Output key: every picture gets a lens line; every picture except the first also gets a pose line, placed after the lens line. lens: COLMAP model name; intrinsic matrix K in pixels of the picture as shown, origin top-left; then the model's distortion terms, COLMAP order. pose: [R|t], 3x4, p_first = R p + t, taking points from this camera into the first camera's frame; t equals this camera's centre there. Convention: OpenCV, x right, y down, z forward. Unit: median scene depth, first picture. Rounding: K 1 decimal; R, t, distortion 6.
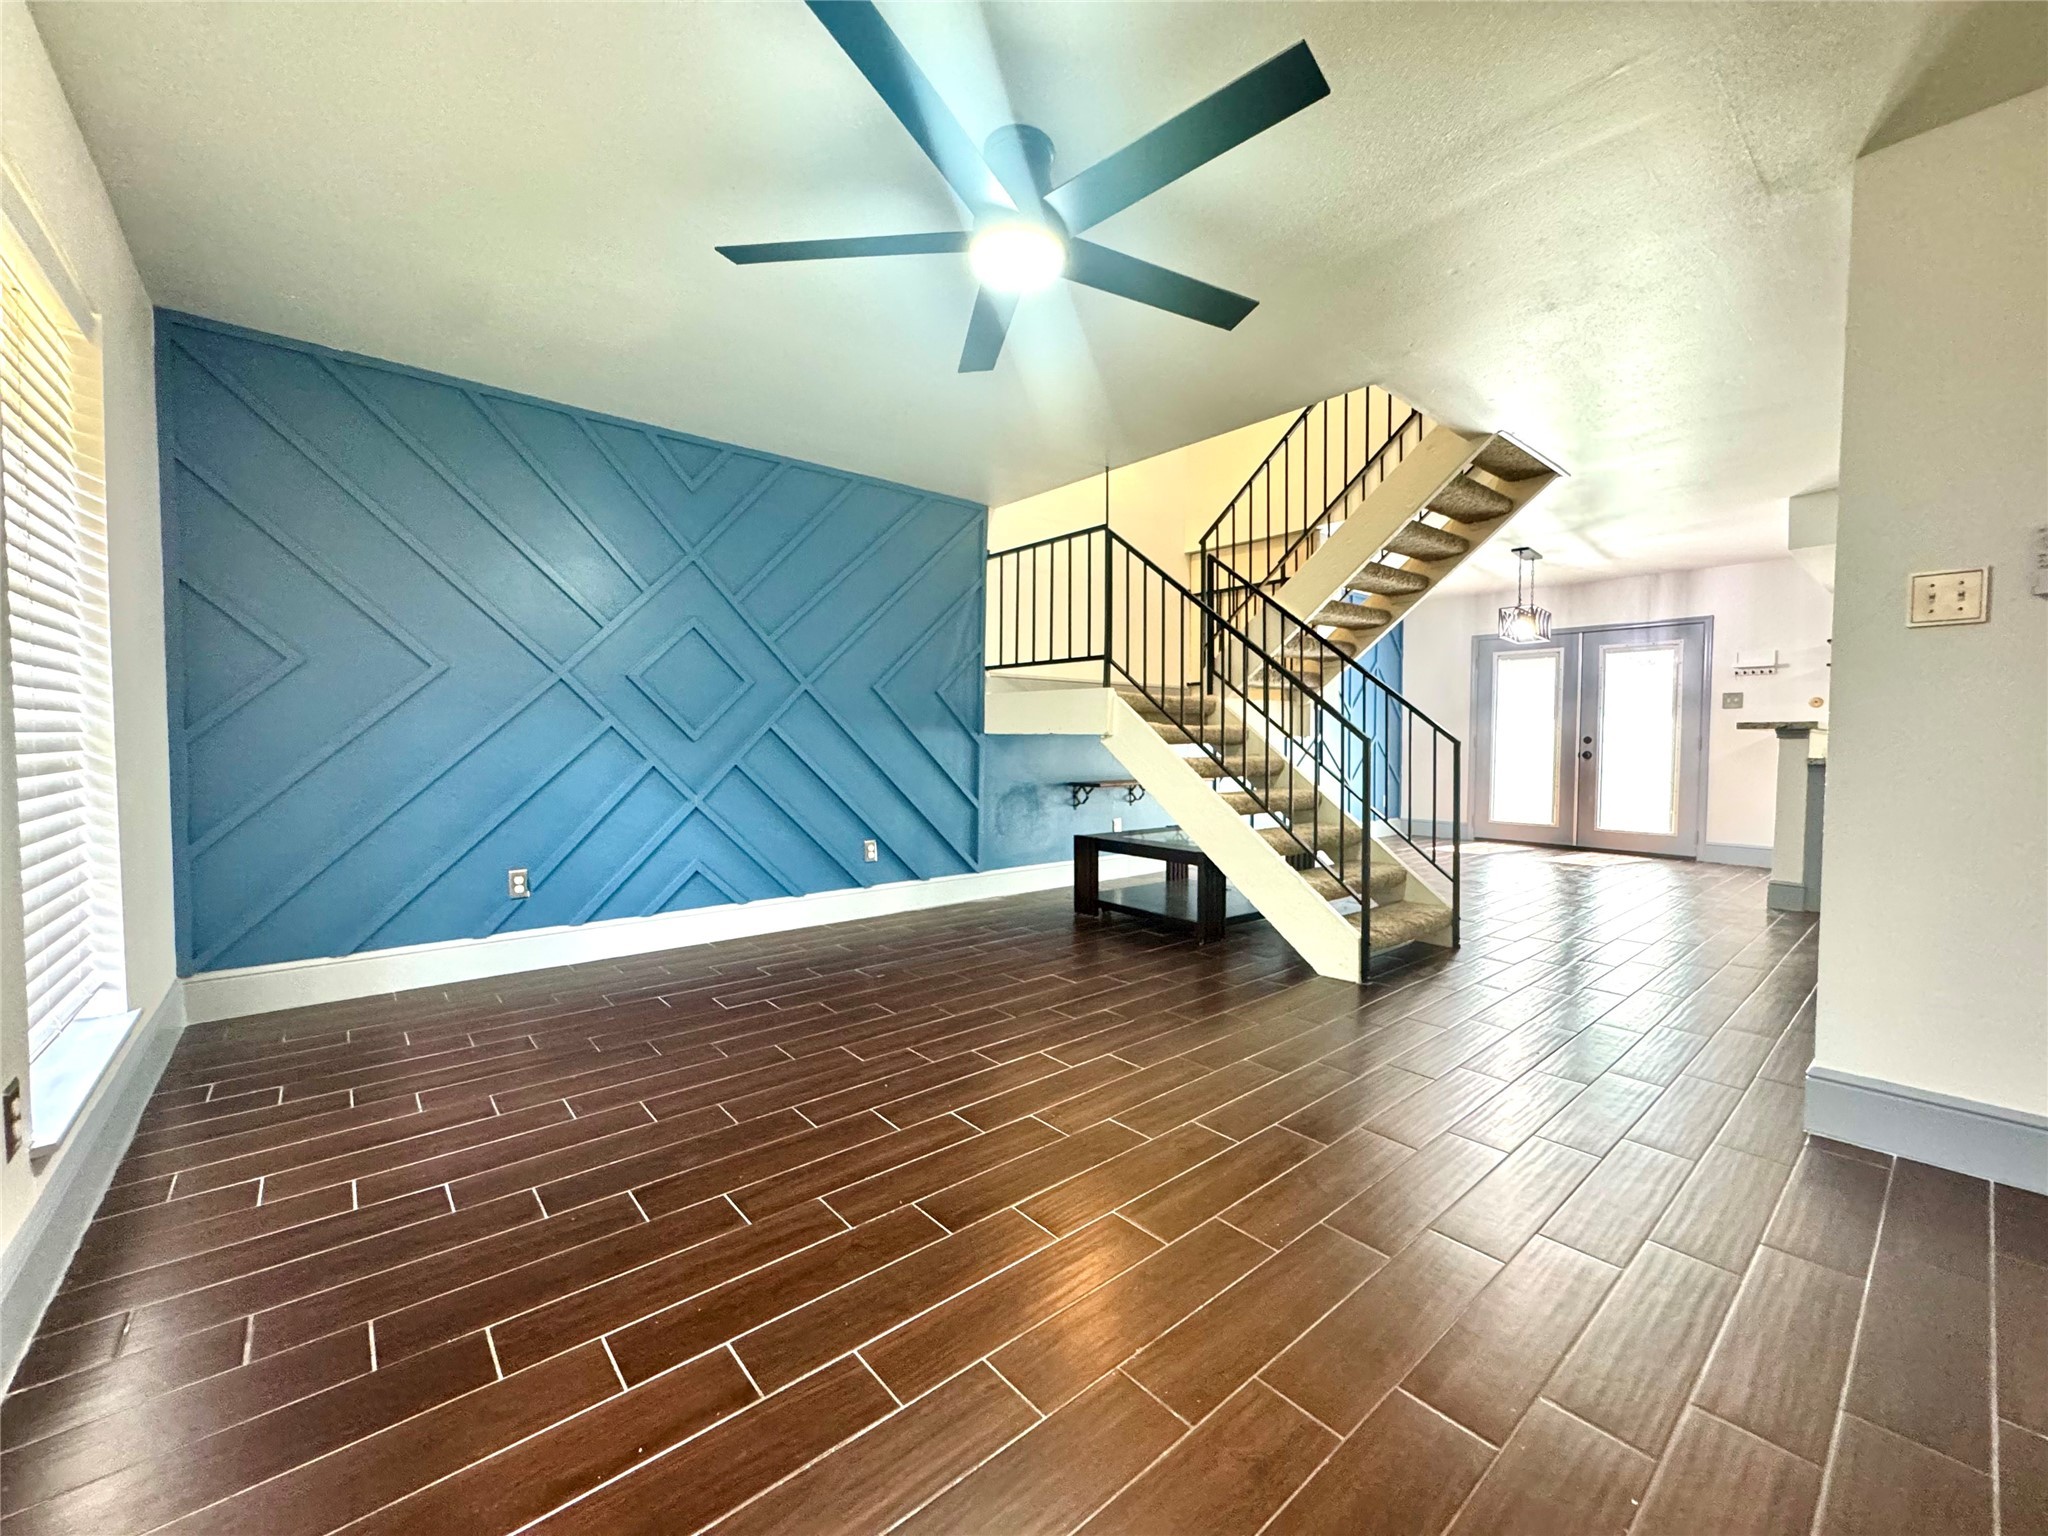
lens RADIAL K [[834.4, 0, 1033.7], [0, 834.4, 768.0], [0, 0, 1]] dist [-0.002475, -0.000524]
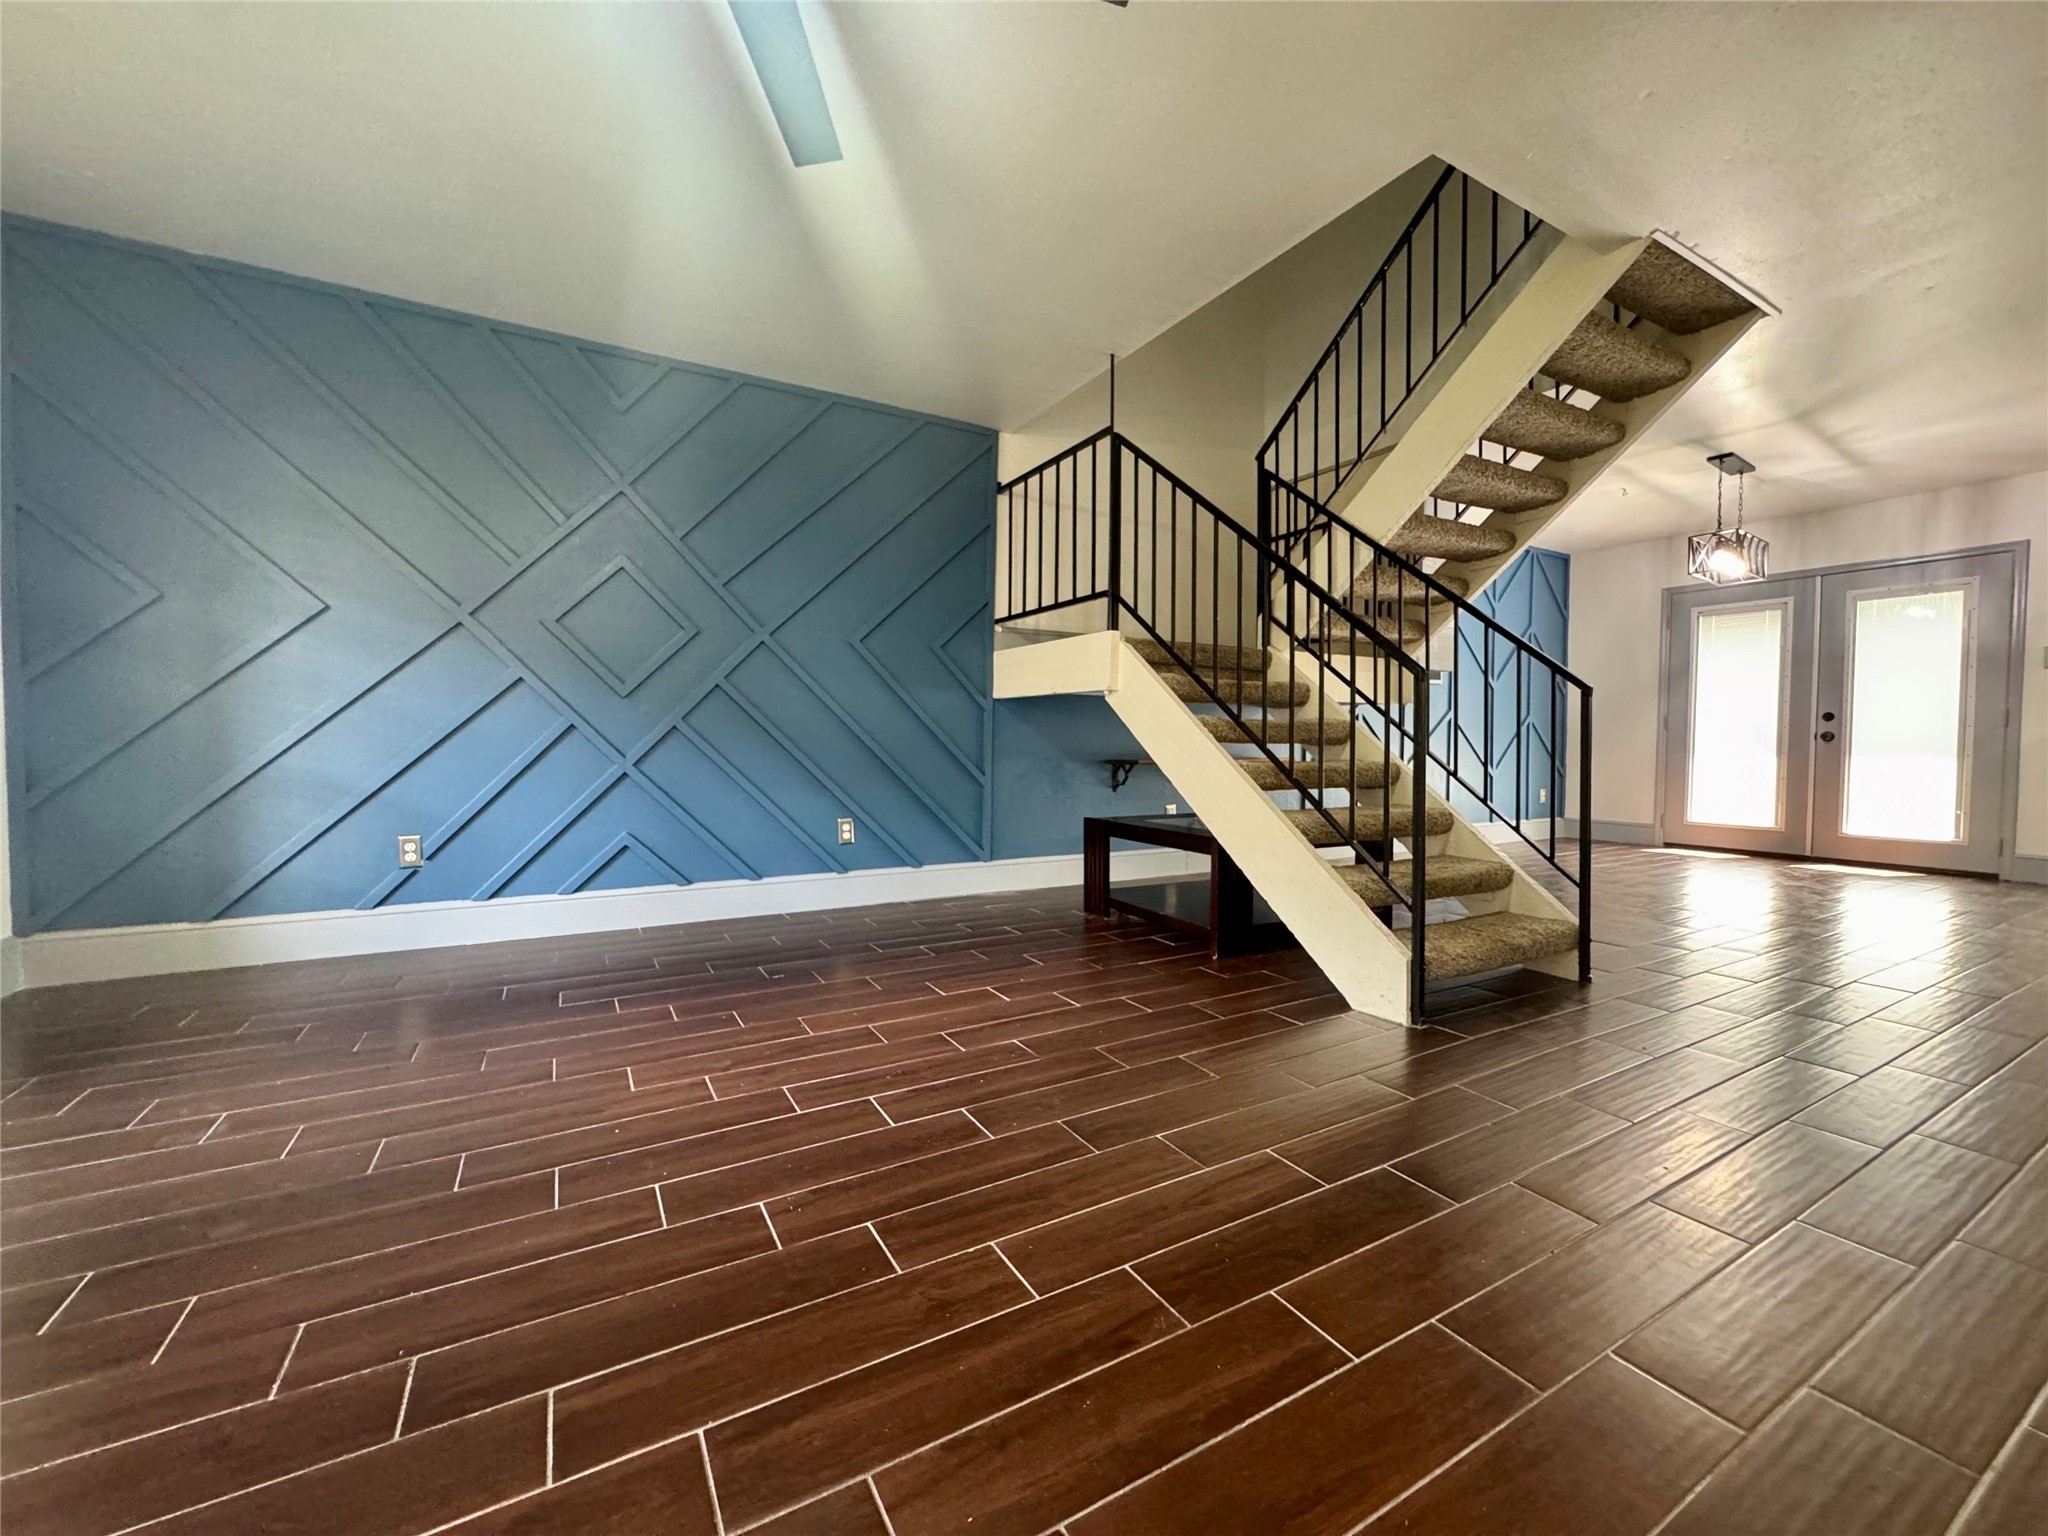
lens RADIAL K [[834.4, 0, 1026.6], [0, 834.4, 767.5], [0, 0, 1]] dist [-0.002475, -0.000524]
pose [[0.981272, 0.007327, -0.192486, 0.153894], [-0.008164, 0.999960, -0.003553, 0.035784], [0.192452, 0.005058, 0.981293, 0.188794]]
